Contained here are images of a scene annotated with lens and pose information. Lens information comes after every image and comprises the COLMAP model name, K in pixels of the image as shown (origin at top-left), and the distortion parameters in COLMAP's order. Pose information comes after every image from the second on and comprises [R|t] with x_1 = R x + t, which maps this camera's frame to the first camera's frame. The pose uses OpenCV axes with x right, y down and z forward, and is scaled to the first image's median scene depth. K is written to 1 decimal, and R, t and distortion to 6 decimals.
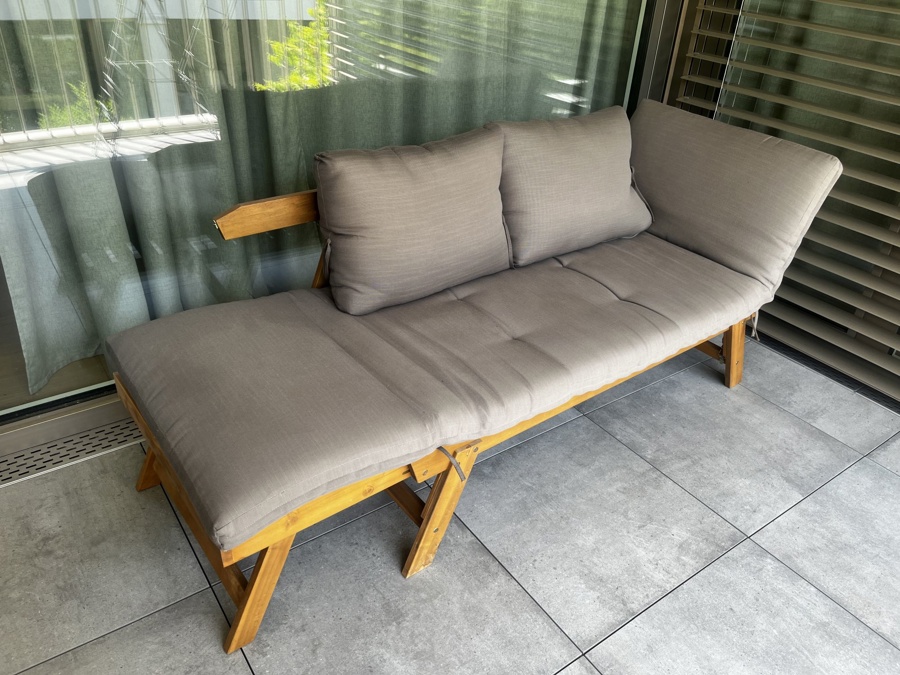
lens RADIAL K [[690.2, 0, 450.0], [0, 690.2, 337.5], [0, 0, 1]] dist [0.076105, -0.121115]
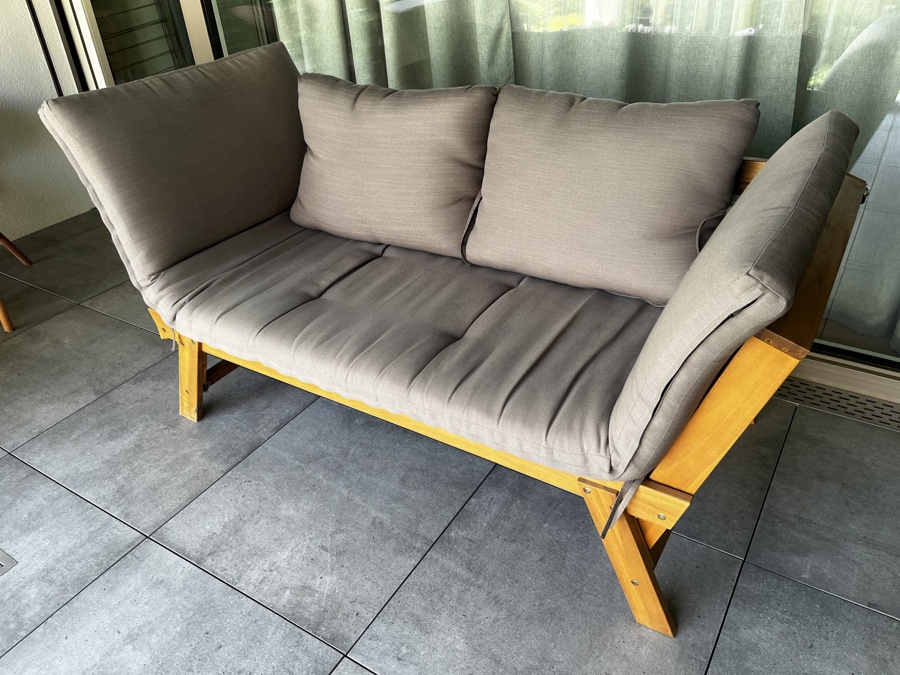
lens RADIAL K [[690.2, 0, 450.0], [0, 690.2, 337.5], [0, 0, 1]] dist [0.076105, -0.121115]
pose [[0.368207, 0.440125, -0.818971, 0.982235], [-0.411603, 0.867000, 0.280881, -0.276391], [0.833670, 0.233669, 0.500392, 0.681463]]
